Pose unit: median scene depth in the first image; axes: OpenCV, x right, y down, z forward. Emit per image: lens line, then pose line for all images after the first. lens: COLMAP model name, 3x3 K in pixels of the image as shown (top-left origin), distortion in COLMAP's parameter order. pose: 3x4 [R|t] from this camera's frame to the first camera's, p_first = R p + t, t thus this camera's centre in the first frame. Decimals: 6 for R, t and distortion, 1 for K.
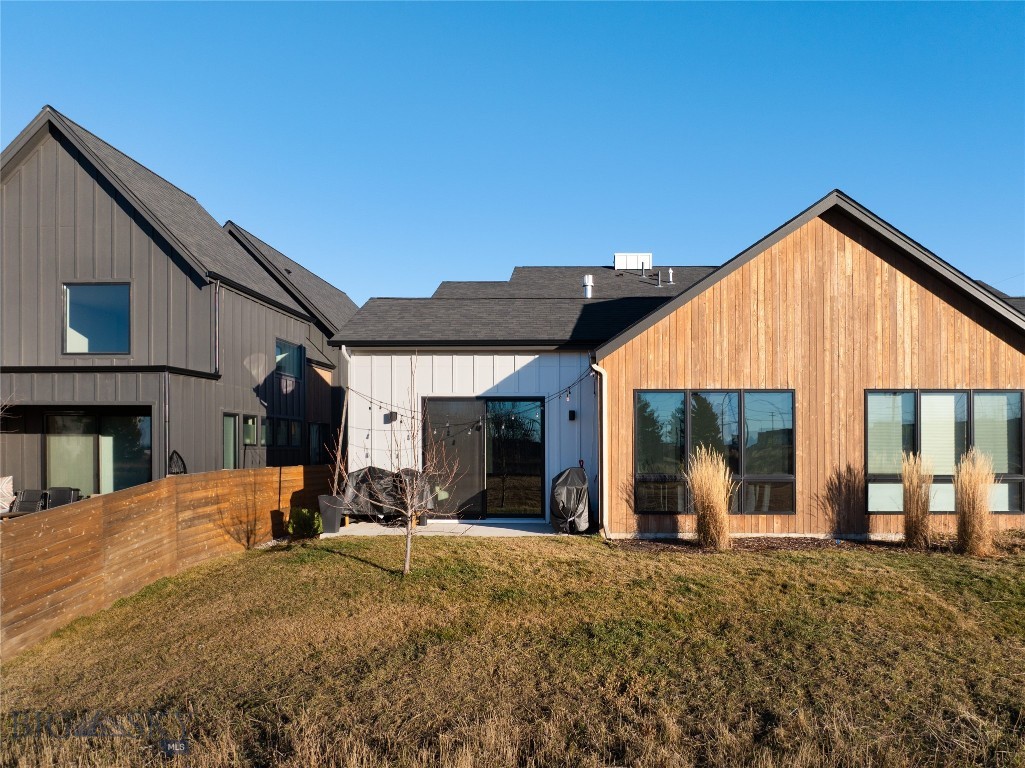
lens RADIAL K [[746.5, 0, 565.8], [0, 746.5, 441.1], [0, 0, 1]] dist [-0.041881, 0.007699]
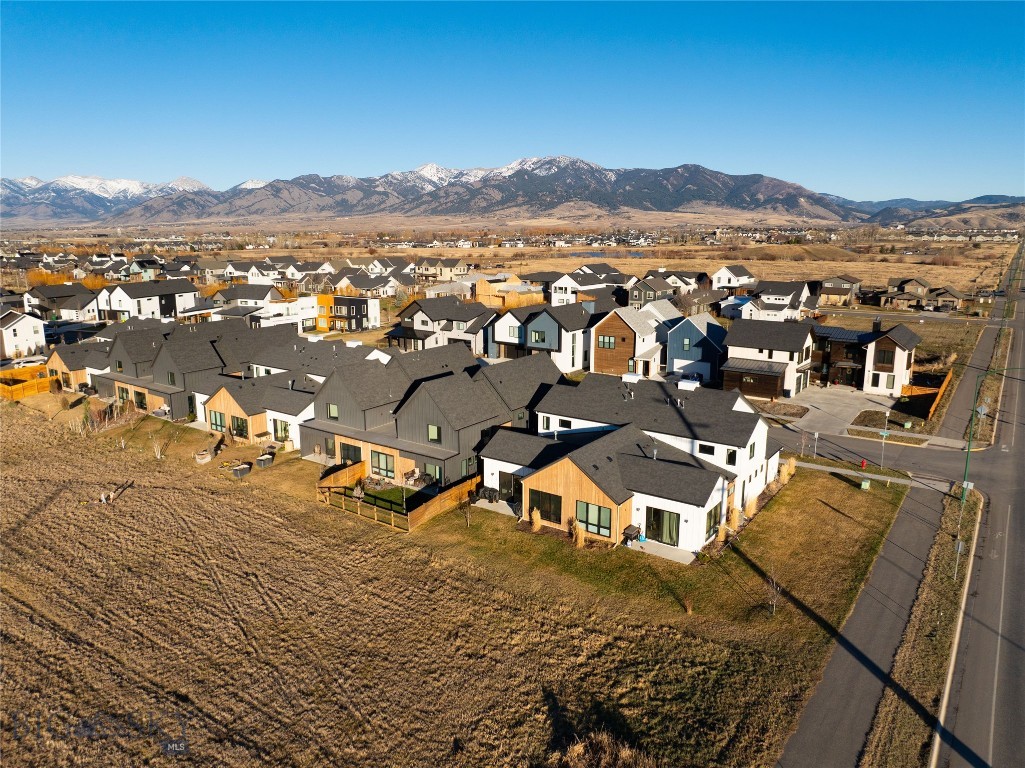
lens RADIAL K [[722.8, 0, 514.2], [0, 722.8, 380.9], [0, 0, 1]] dist [-0.045538, 0.012216]
pose [[0.832132, 0.111310, -0.543293, 2.191267], [0.010445, 0.976331, 0.216029, -1.558366], [0.554480, -0.185440, 0.811273, -2.267958]]
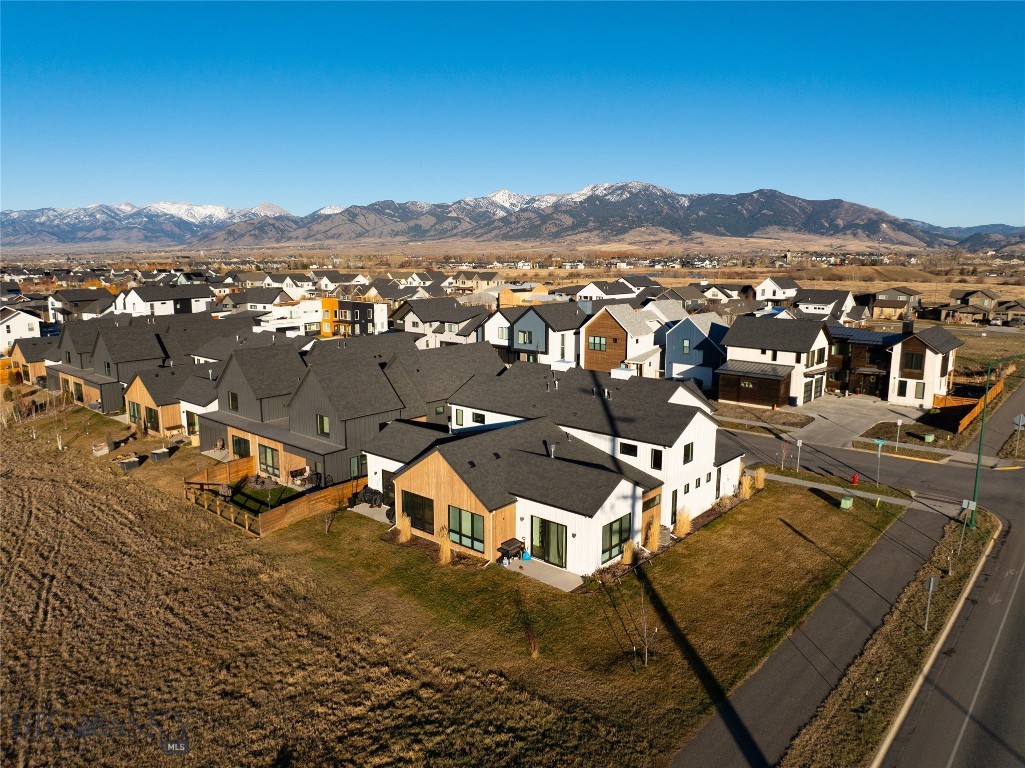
lens RADIAL K [[725.6, 0, 514.6], [0, 725.6, 382.6], [0, 0, 1]] dist [-0.042802, 0.003330]
pose [[0.774848, 0.109581, -0.622578, 2.543974], [0.008130, 0.983052, 0.183147, -1.169647], [0.632095, -0.146972, 0.760825, -1.149401]]
